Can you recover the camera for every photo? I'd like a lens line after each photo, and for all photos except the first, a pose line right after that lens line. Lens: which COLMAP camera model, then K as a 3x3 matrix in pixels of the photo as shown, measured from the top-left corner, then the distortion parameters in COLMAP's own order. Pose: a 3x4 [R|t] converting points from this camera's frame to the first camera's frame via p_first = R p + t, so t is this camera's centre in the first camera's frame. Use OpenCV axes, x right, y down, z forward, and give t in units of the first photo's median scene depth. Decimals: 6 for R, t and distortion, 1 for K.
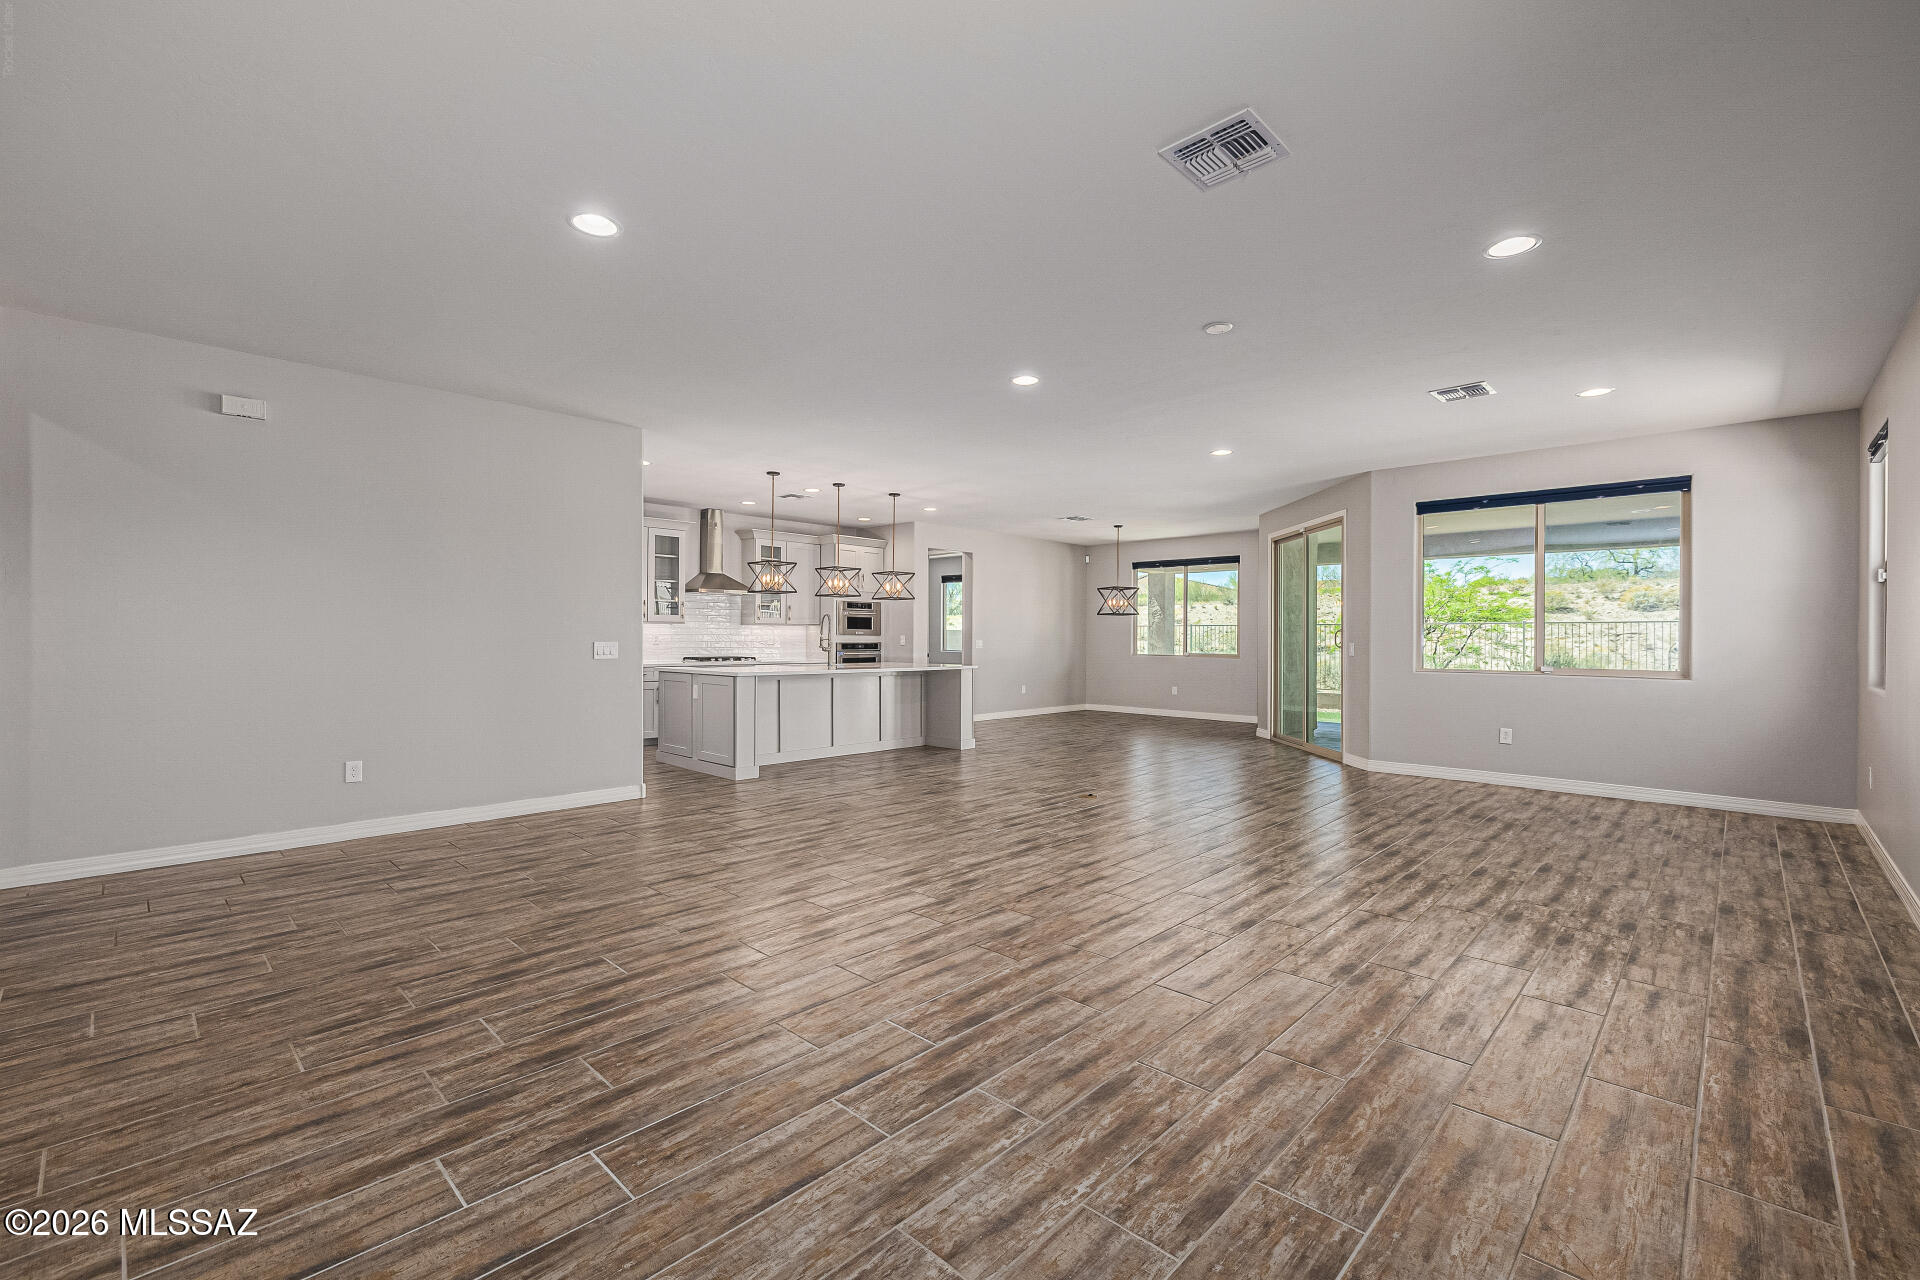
lens RADIAL K [[814.4, 0, 954.8], [0, 814.4, 637.5], [0, 0, 1]] dist [0.000505, 0.000244]
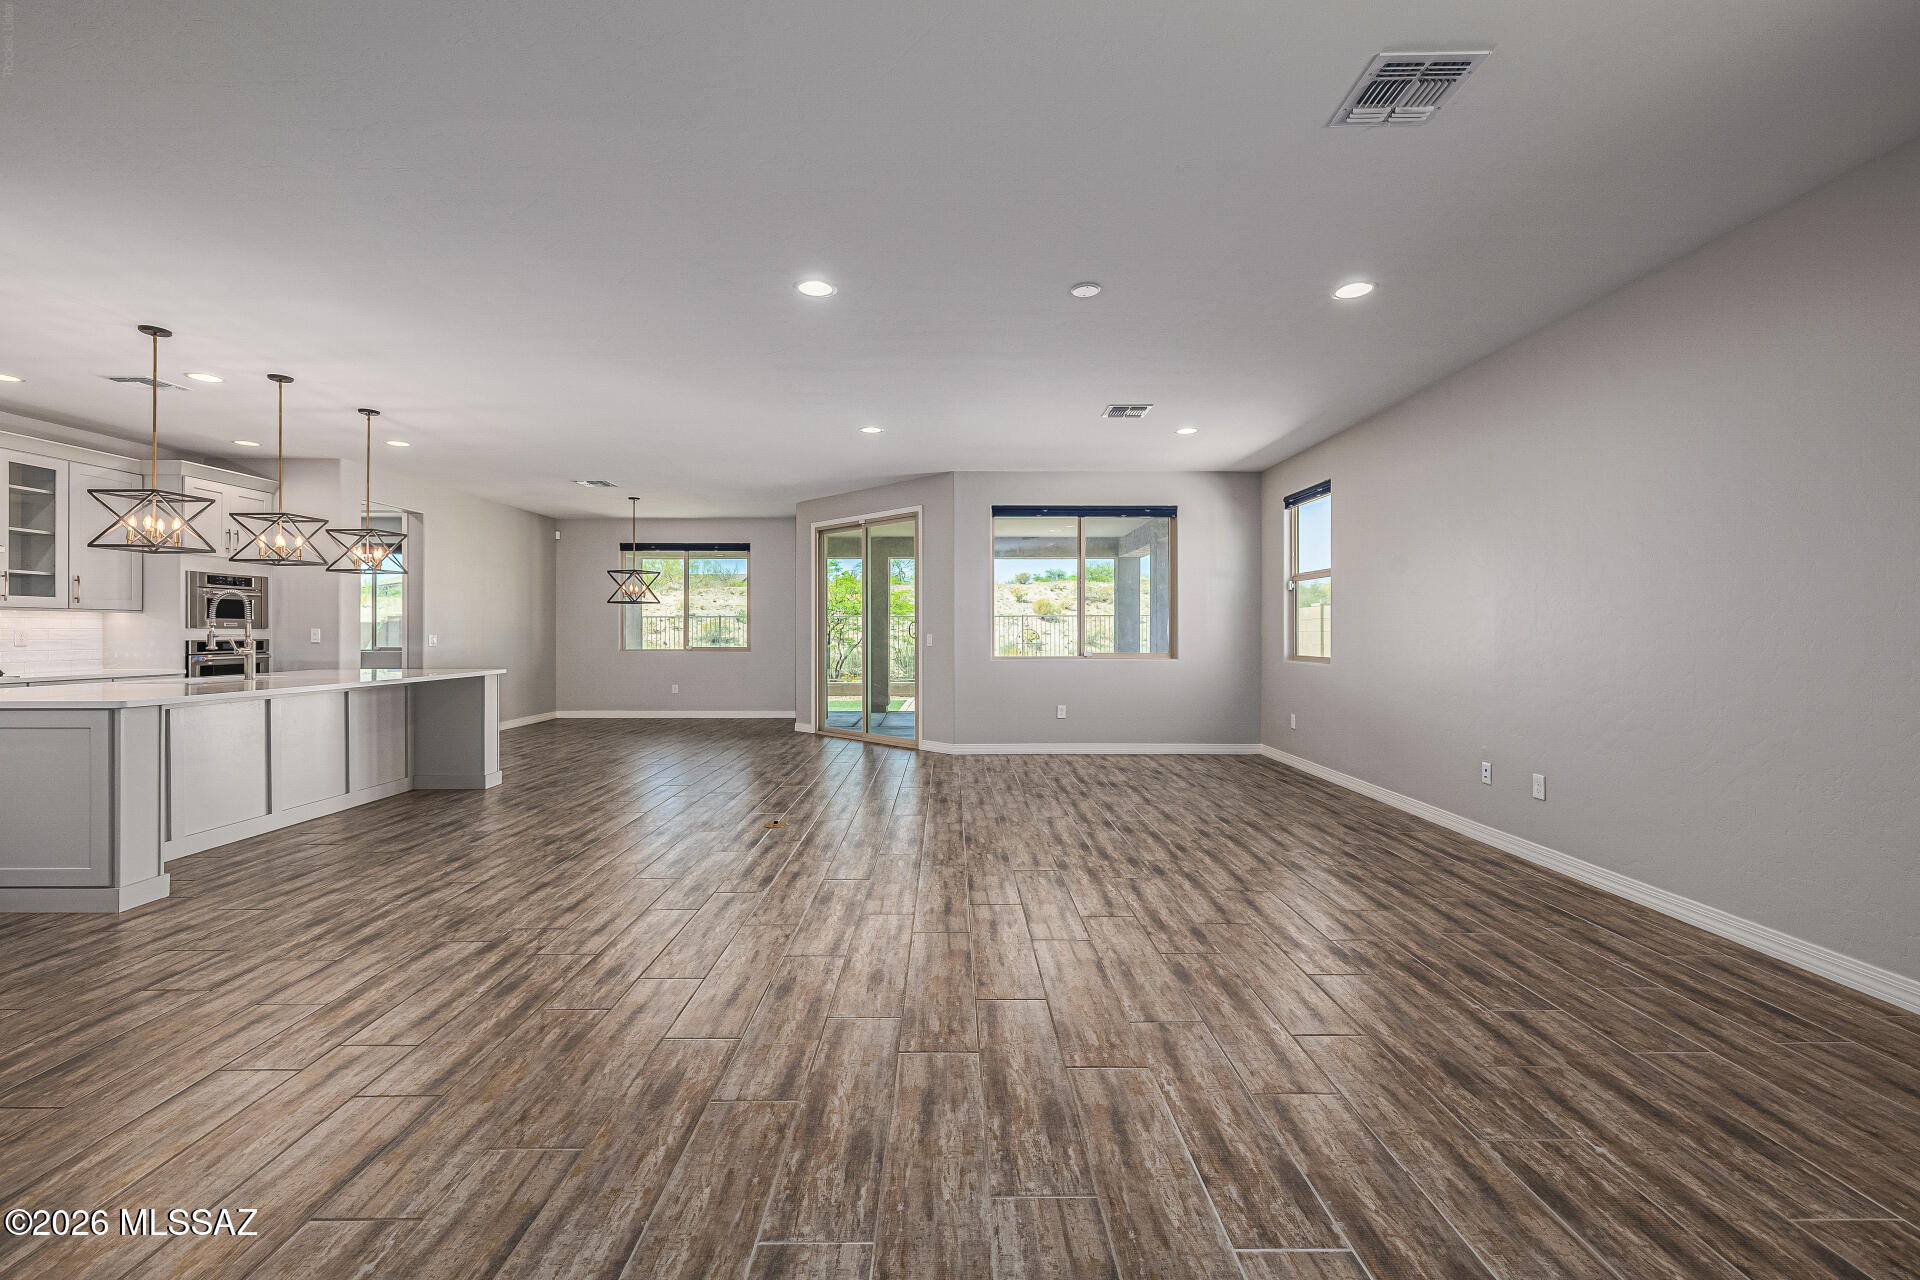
lens RADIAL K [[810.5, 0, 954.8], [0, 810.5, 632.1], [0, 0, 1]] dist [0.001728, 0.000000]
pose [[0.714613, -0.006413, 0.699491, -0.231283], [0.004558, 0.999979, 0.004511, -0.000150], [-0.699505, -0.000035, 0.714627, 0.248829]]
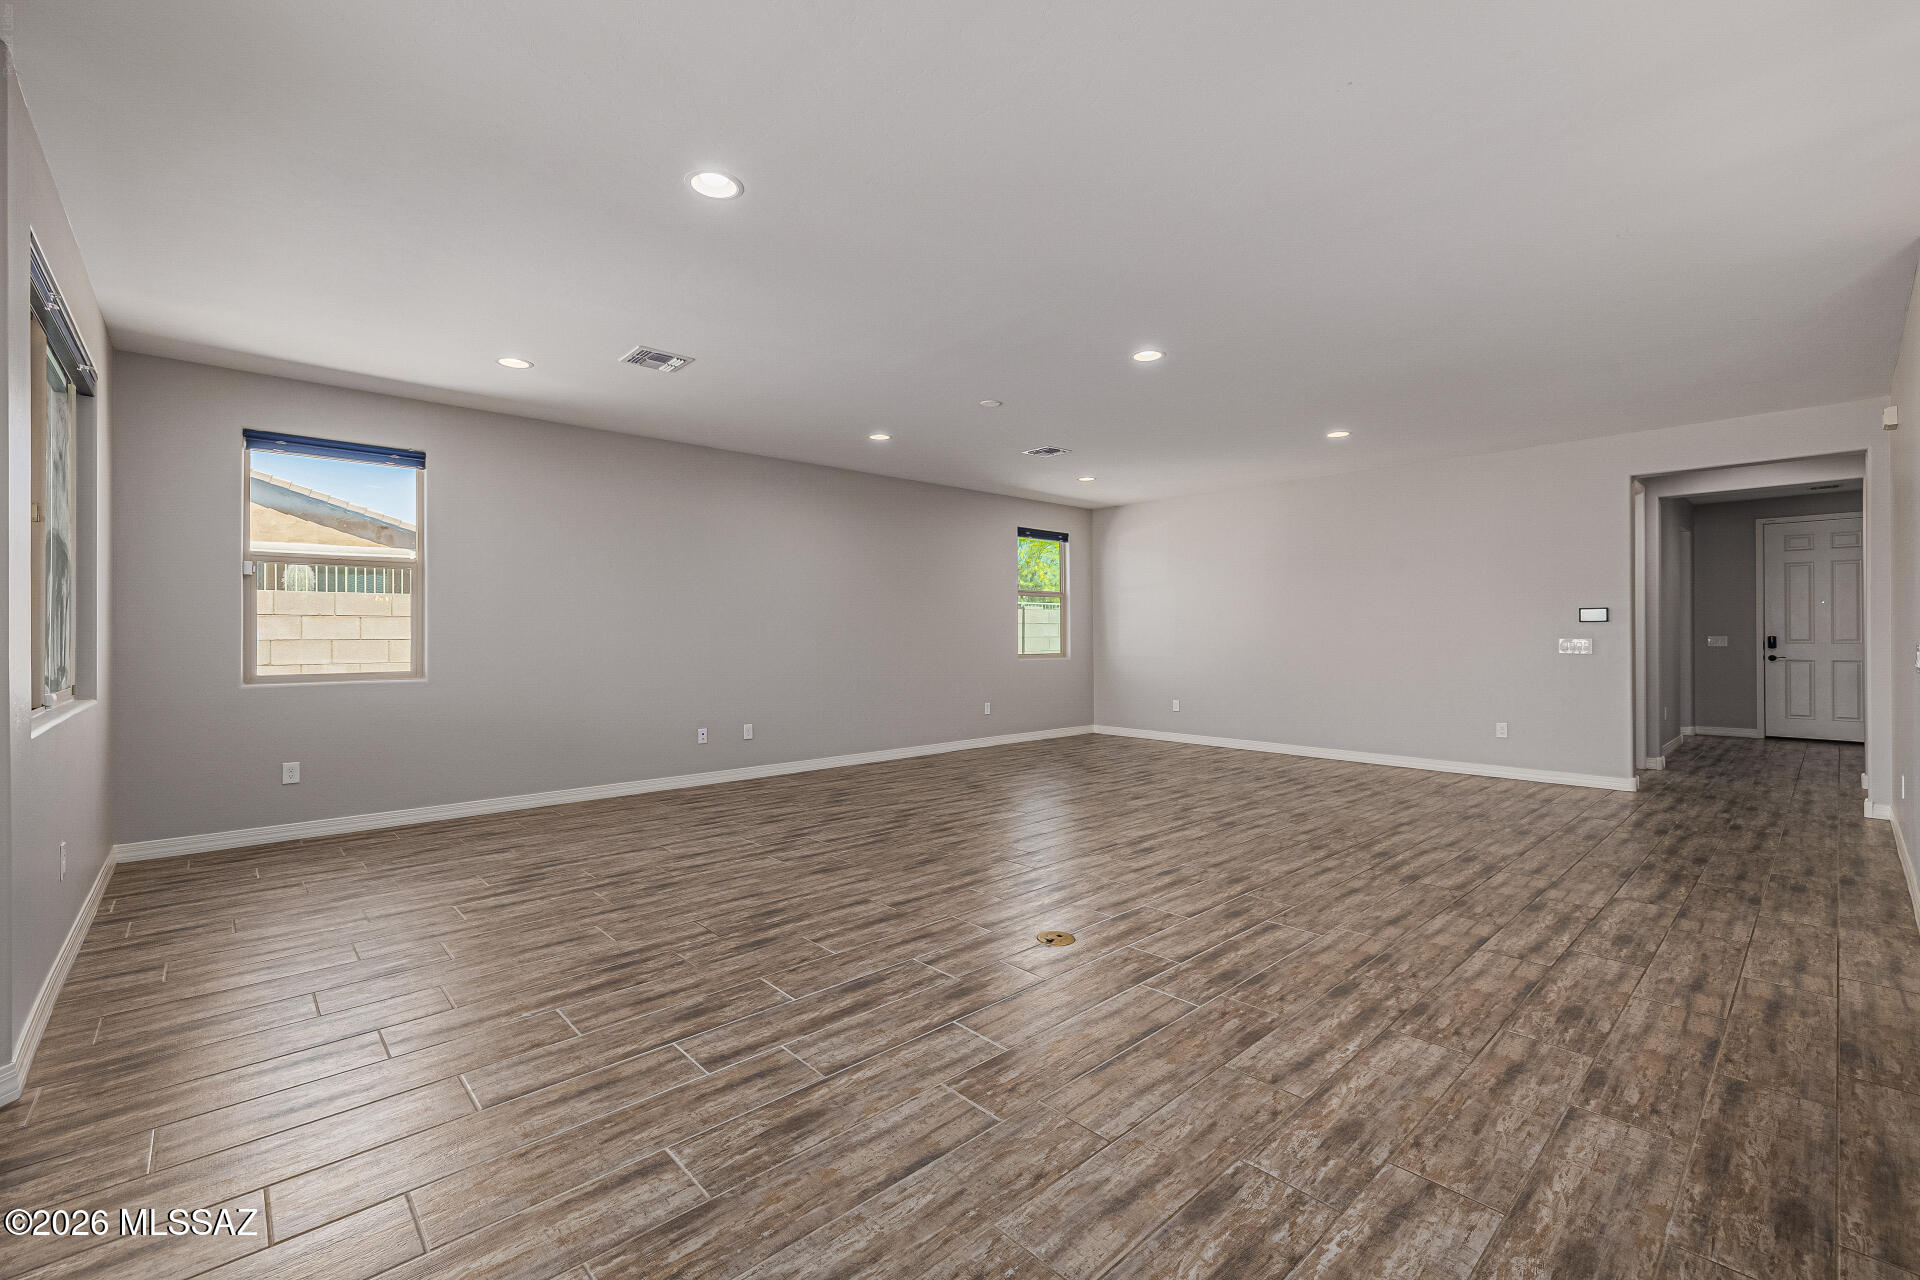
lens RADIAL K [[808.3, 0, 954.2], [0, 808.3, 633.1], [0, 0, 1]] dist [0.001330, 0.000114]
pose [[-0.998118, -0.002175, 0.061284, 0.165191], [-0.002305, 0.999995, -0.002063, 0.000383], [-0.061279, -0.002200, -0.998118, 1.282988]]
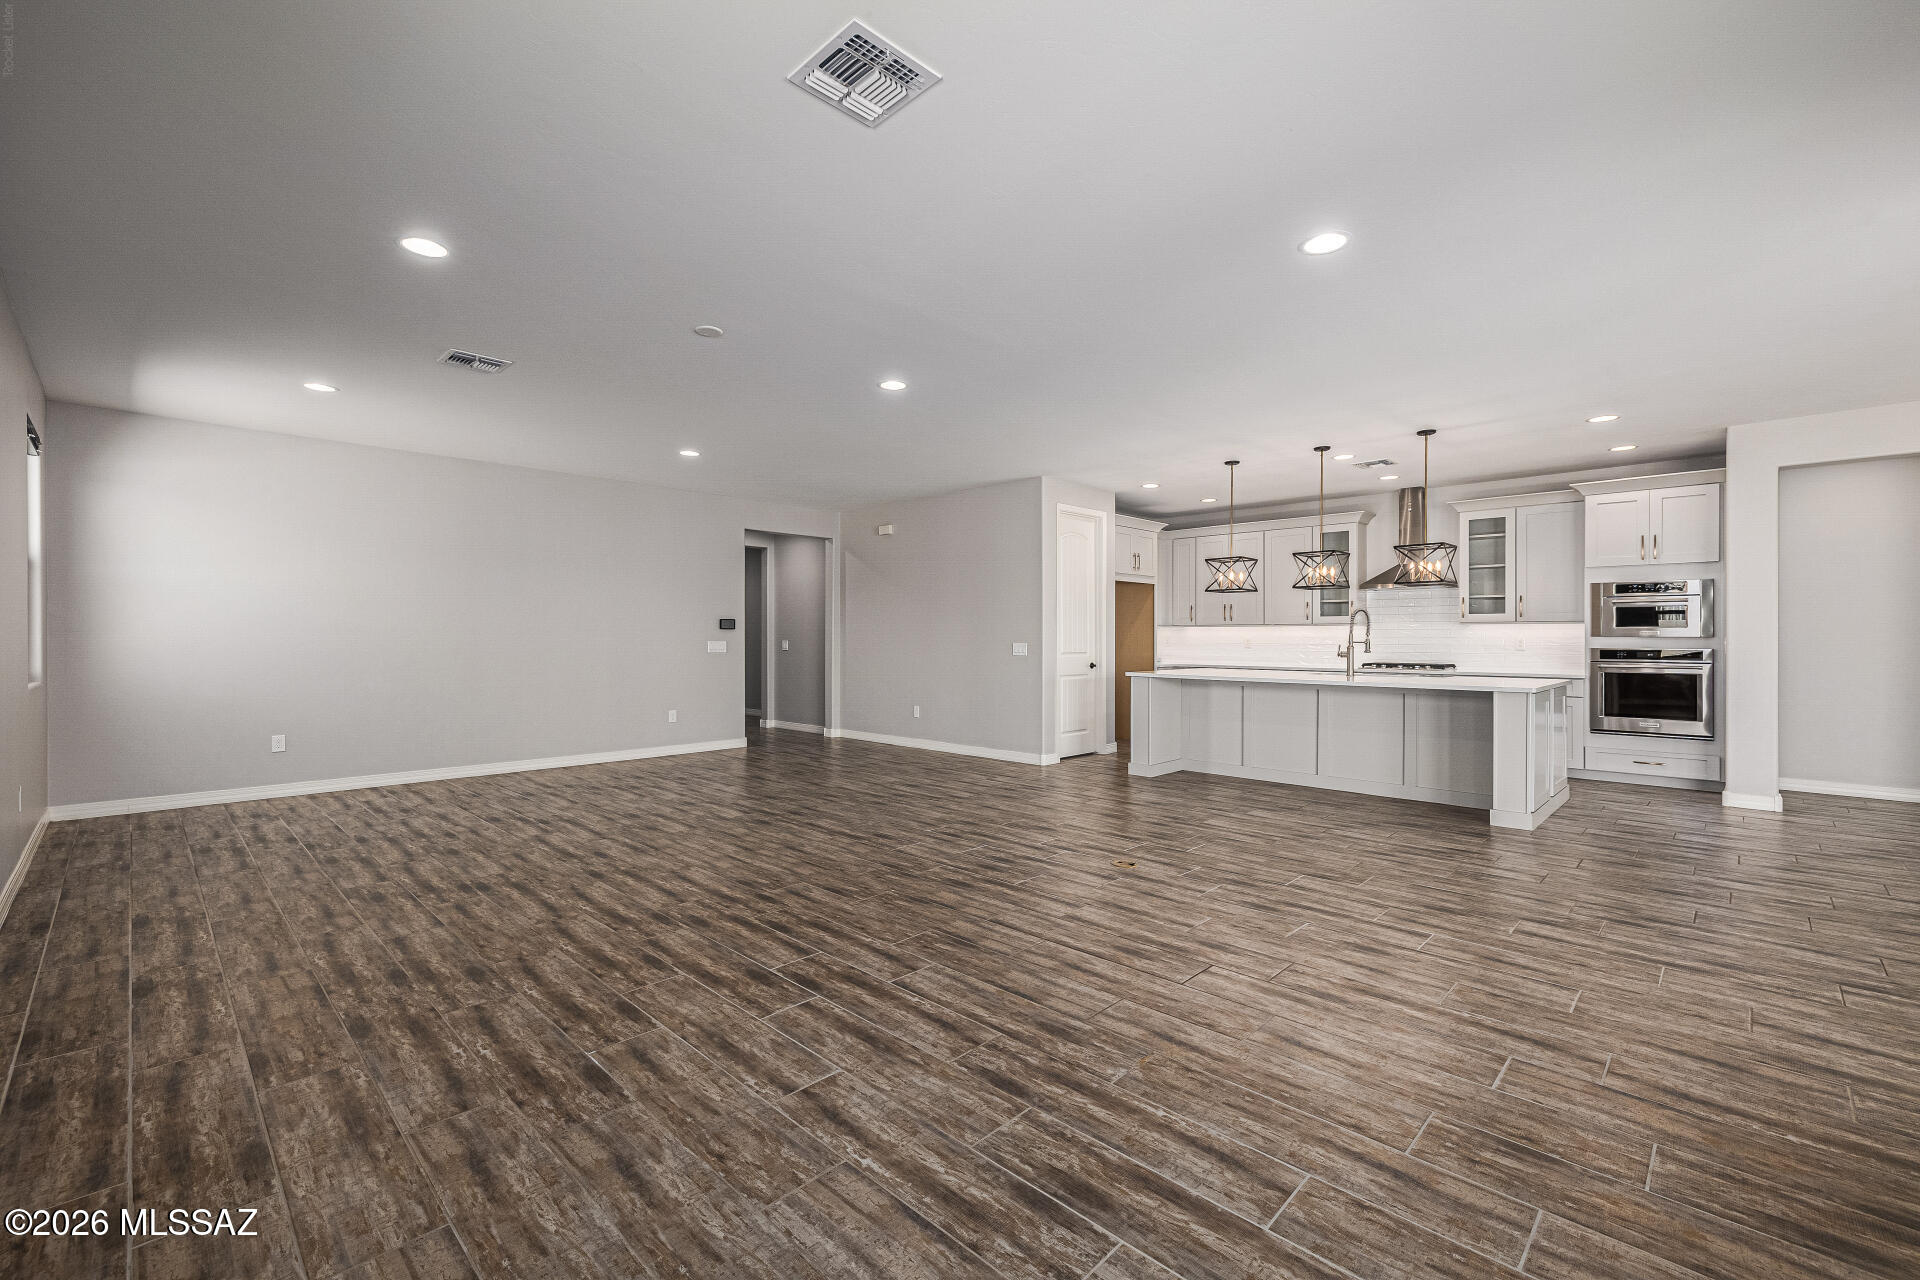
lens RADIAL K [[808.3, 0, 954.2], [0, 808.3, 633.1], [0, 0, 1]] dist [0.001330, 0.000114]
pose [[-0.008606, -0.011067, -0.999902, 0.729012], [-0.001753, 0.999937, -0.011052, 0.003285], [0.999961, 0.001658, -0.008625, 0.722866]]
